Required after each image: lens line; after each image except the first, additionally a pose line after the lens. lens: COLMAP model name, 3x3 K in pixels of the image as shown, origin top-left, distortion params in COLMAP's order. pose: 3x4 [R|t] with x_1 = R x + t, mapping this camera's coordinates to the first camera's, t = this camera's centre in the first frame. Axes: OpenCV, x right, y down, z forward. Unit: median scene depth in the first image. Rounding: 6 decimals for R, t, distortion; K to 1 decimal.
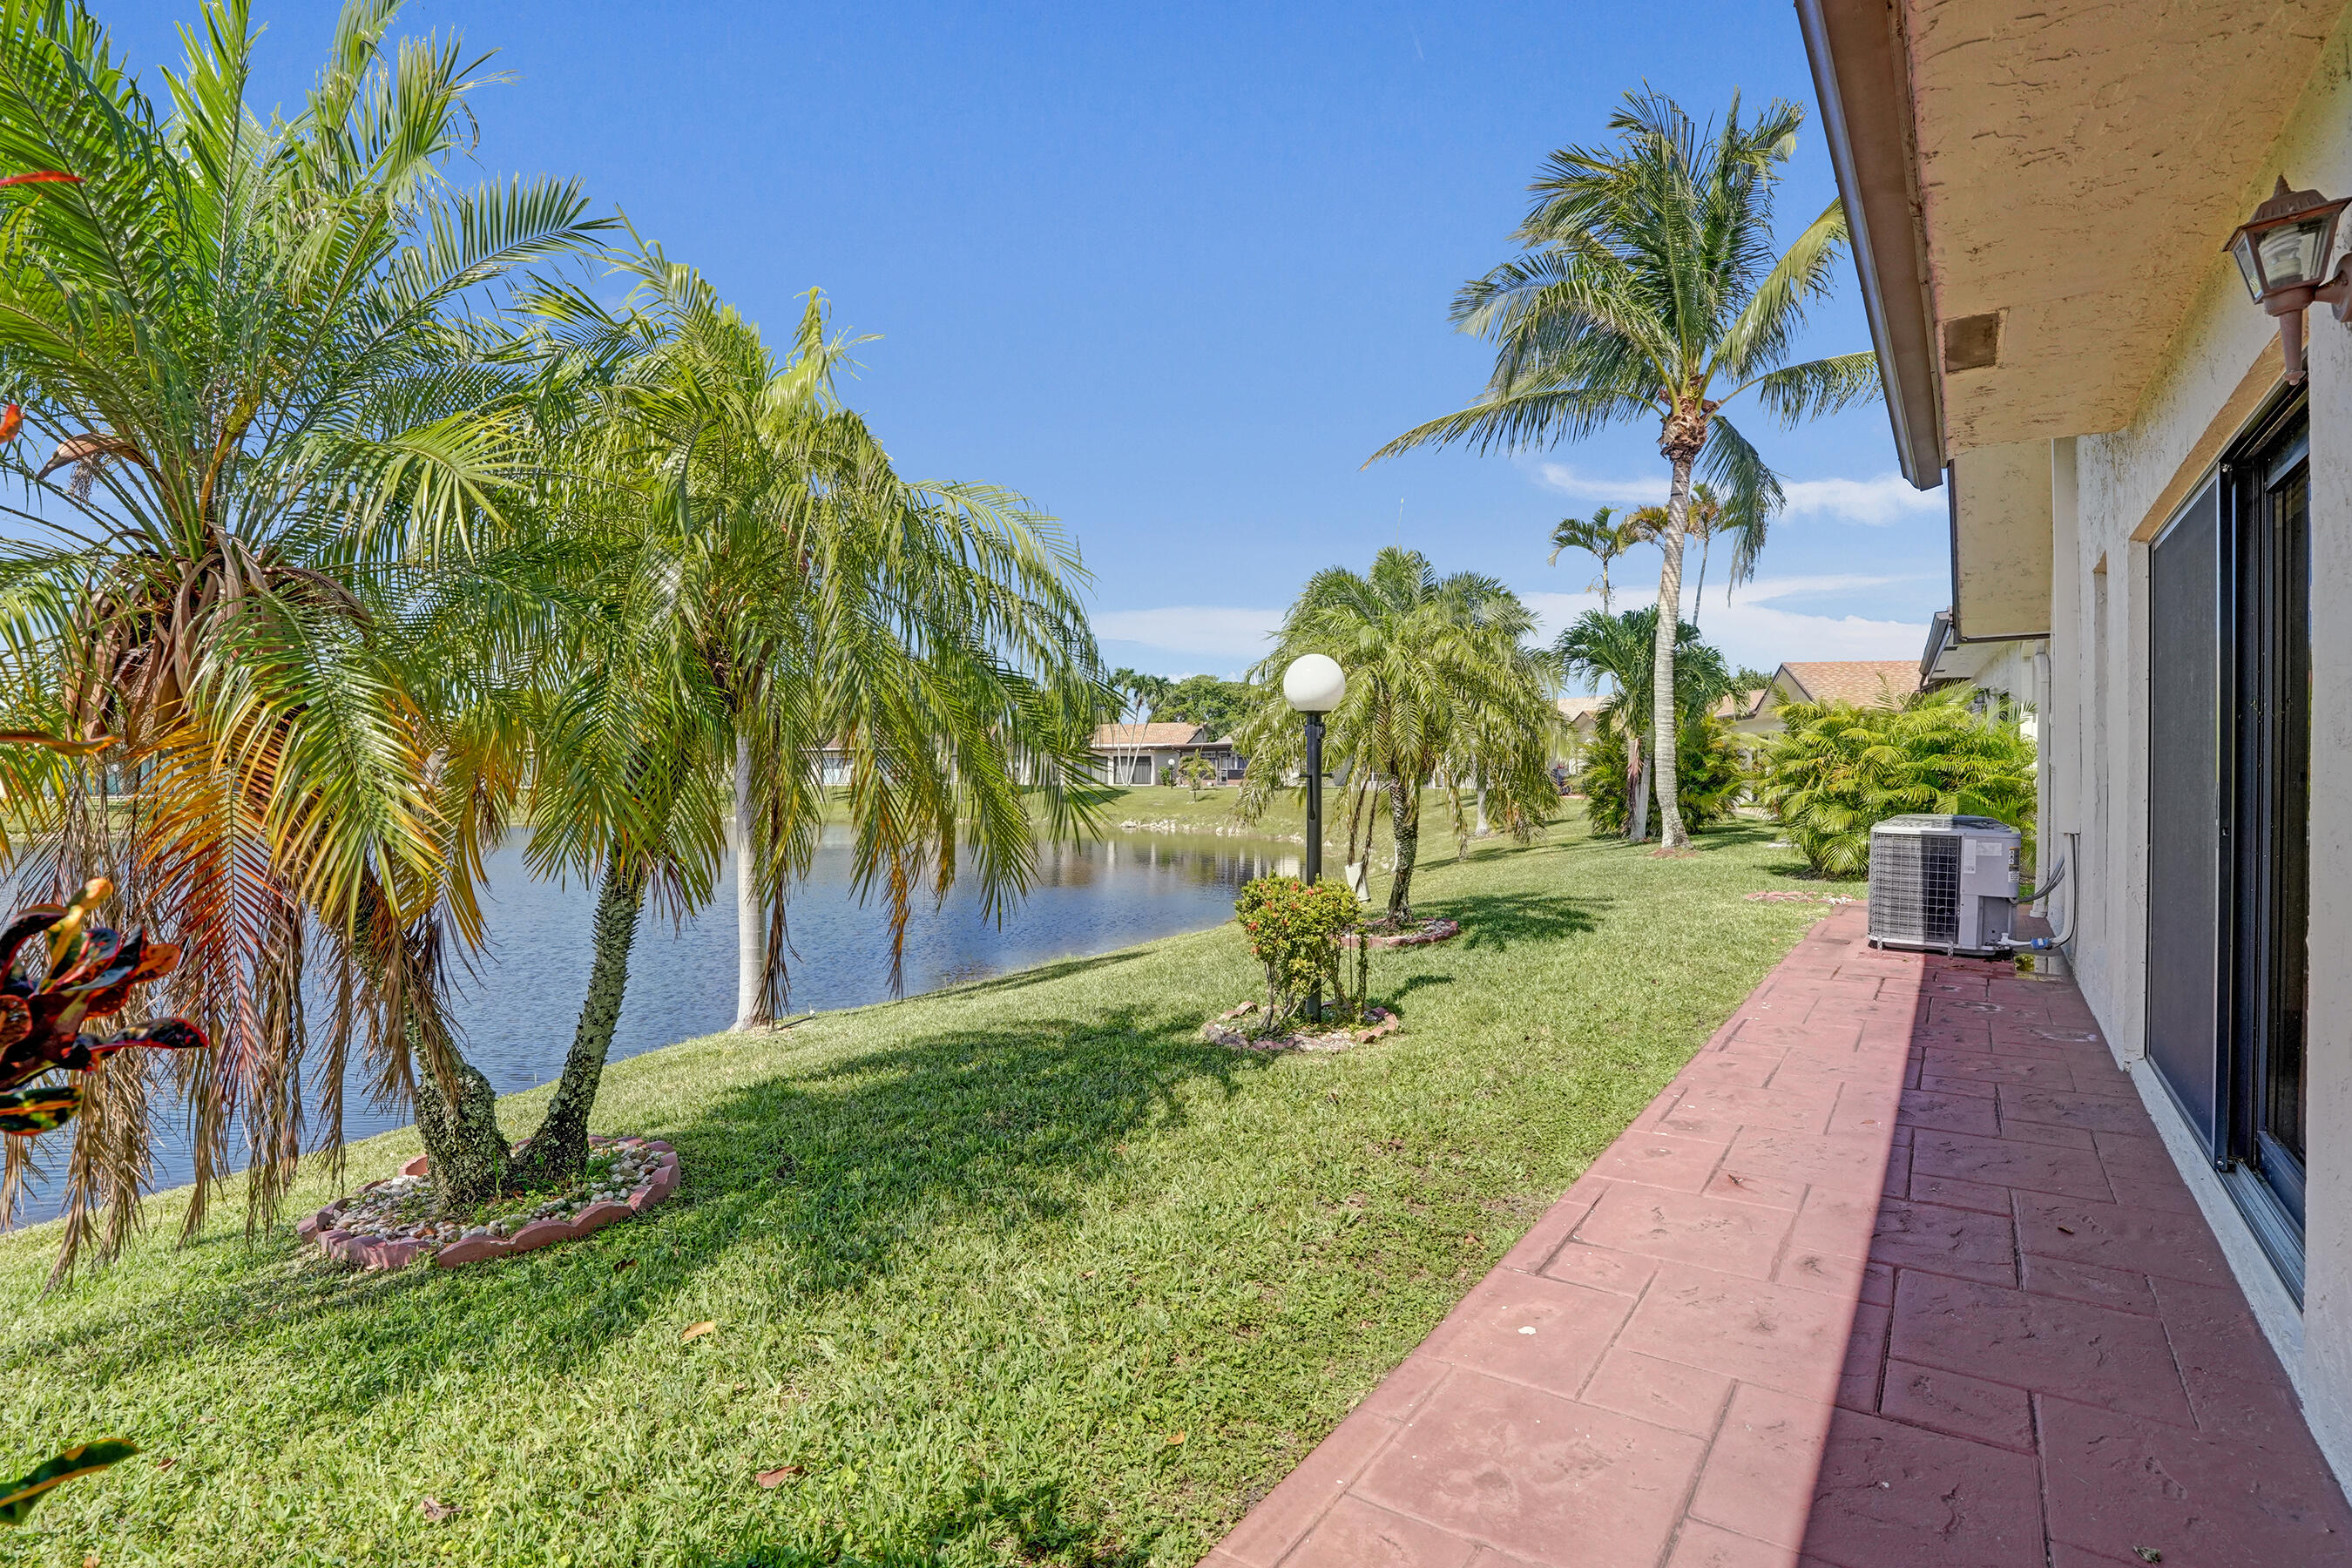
lens RADIAL K [[1136.1, 0, 1209.3], [0, 1136.1, 784.9], [0, 0, 1]] dist [-0.000097, -0.000013]
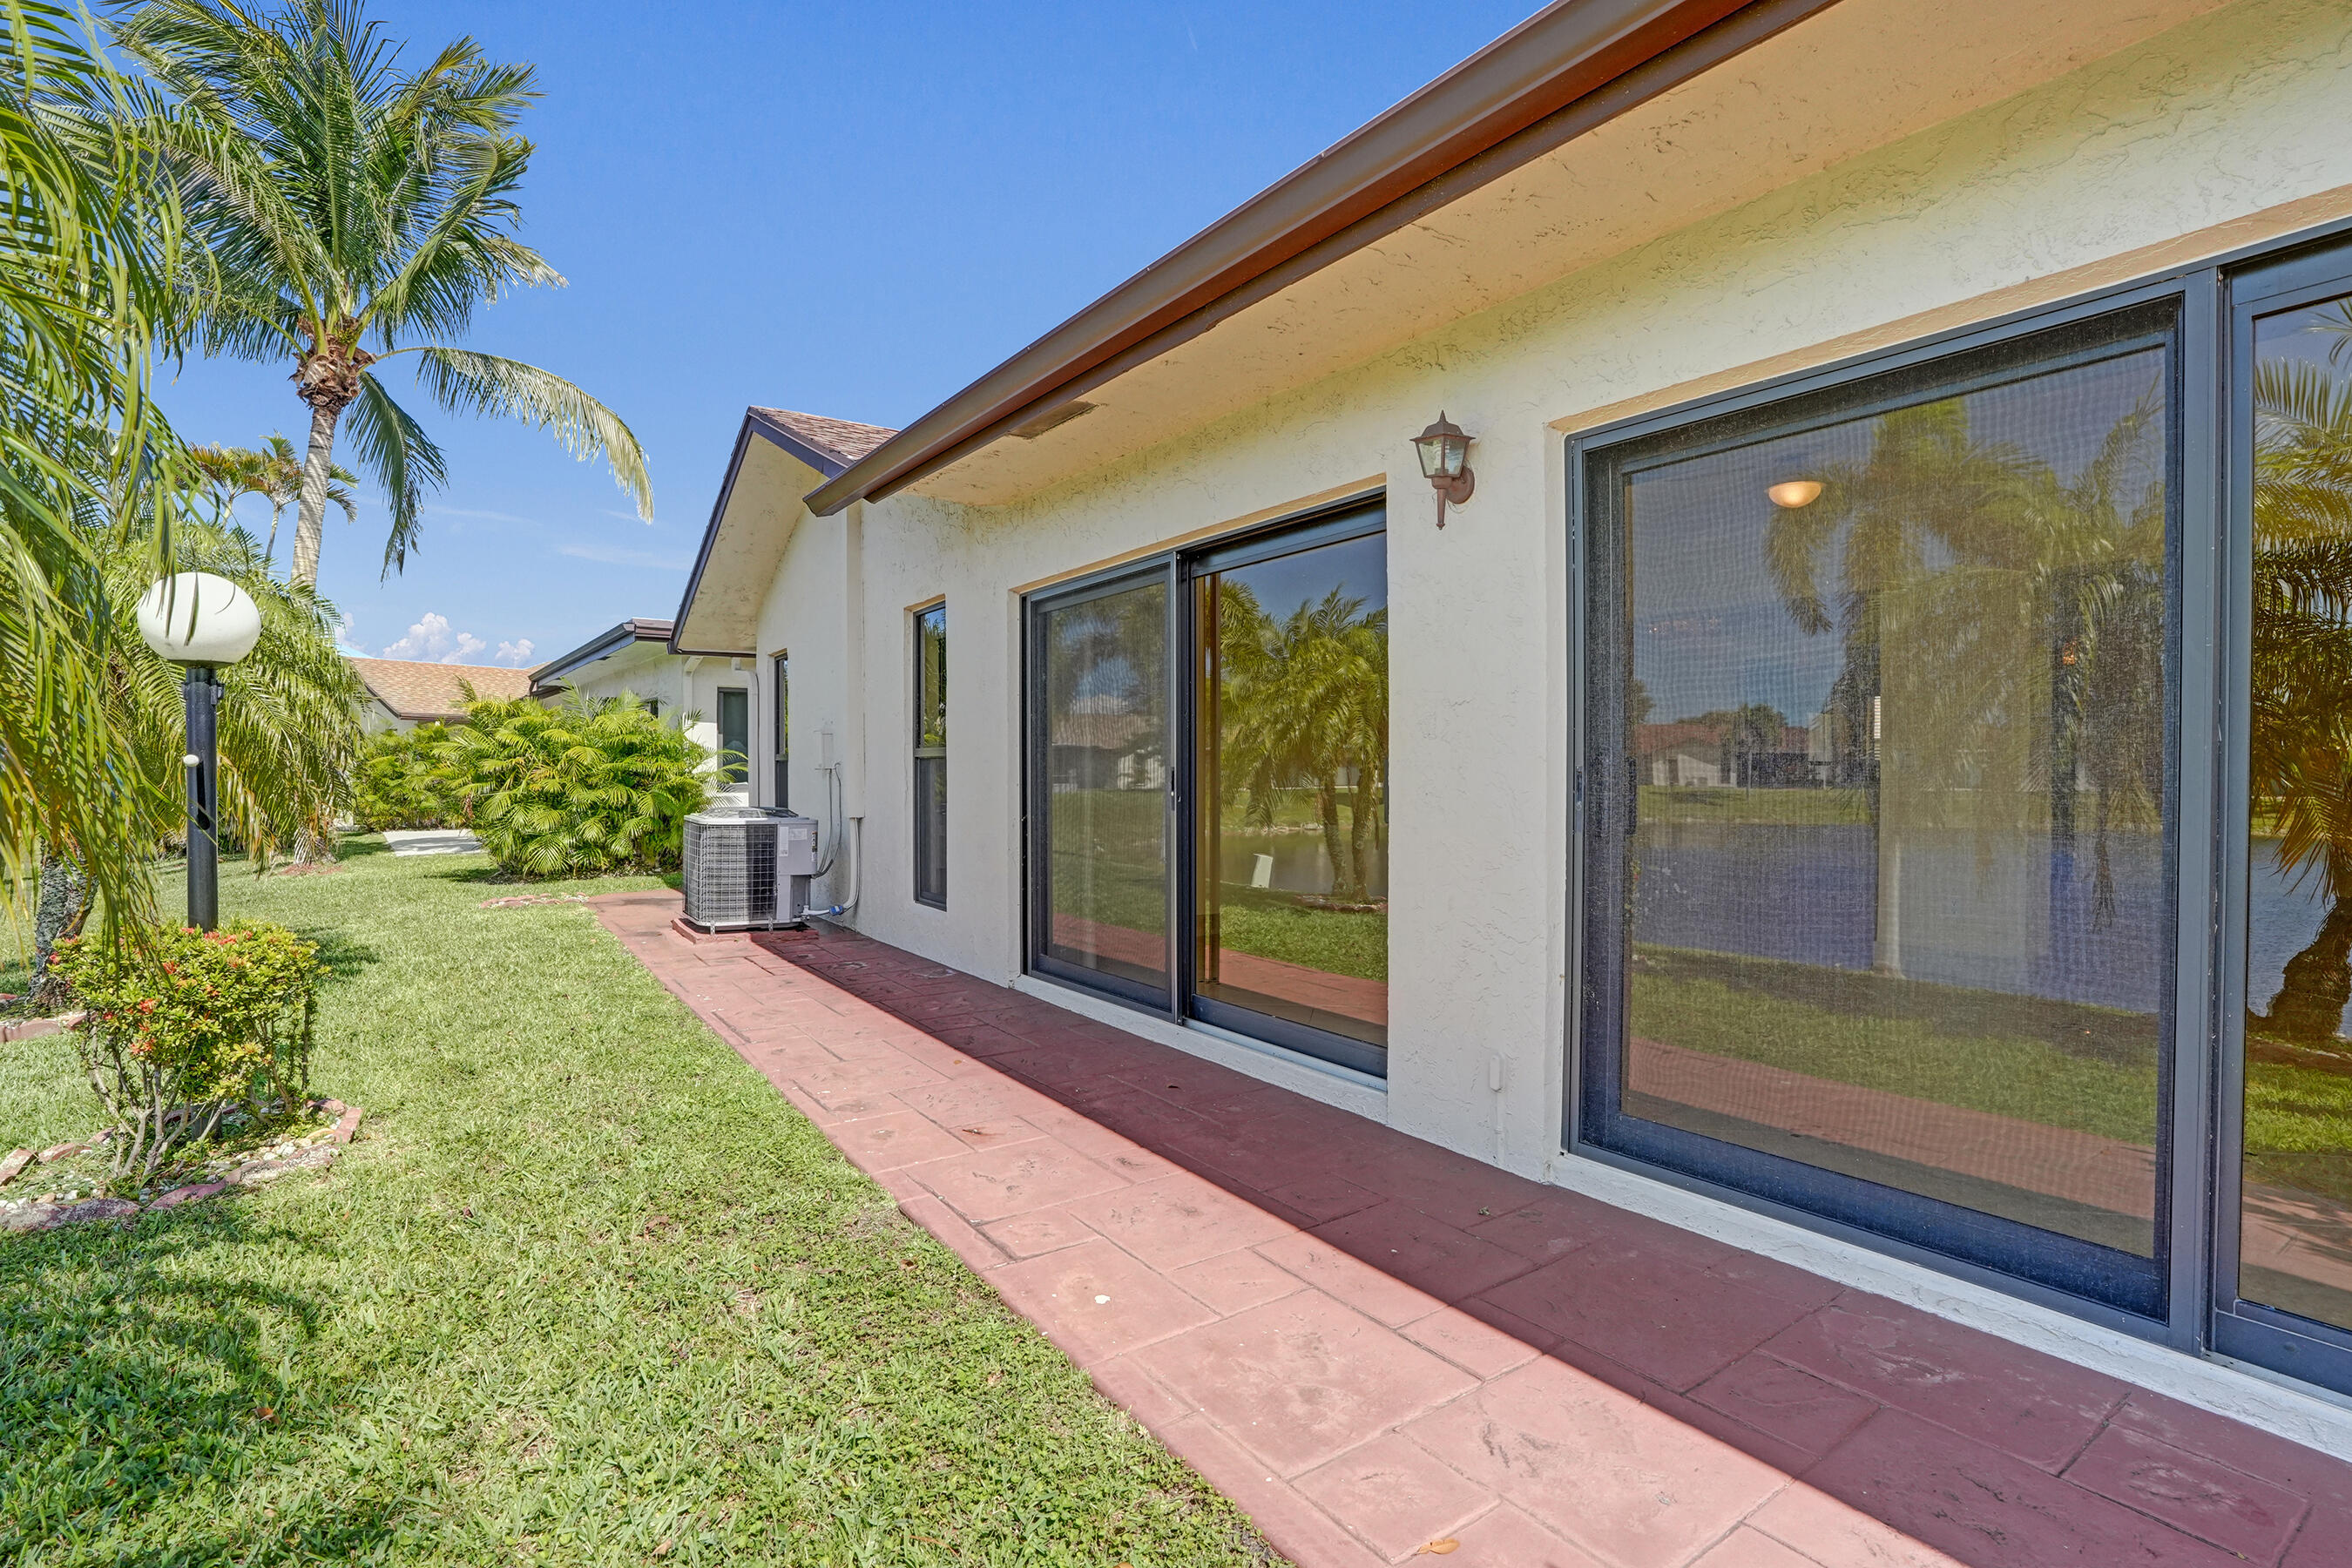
lens RADIAL K [[1131.9, 0, 1144.9], [0, 1131.9, 786.8], [0, 0, 1]] dist [-0.065111, 0.026153]
pose [[0.362962, -0.003368, 0.931798, -0.251646], [0.010551, 0.999944, -0.000496, 0.011956], [-0.931744, 0.010012, 0.362977, 0.244004]]
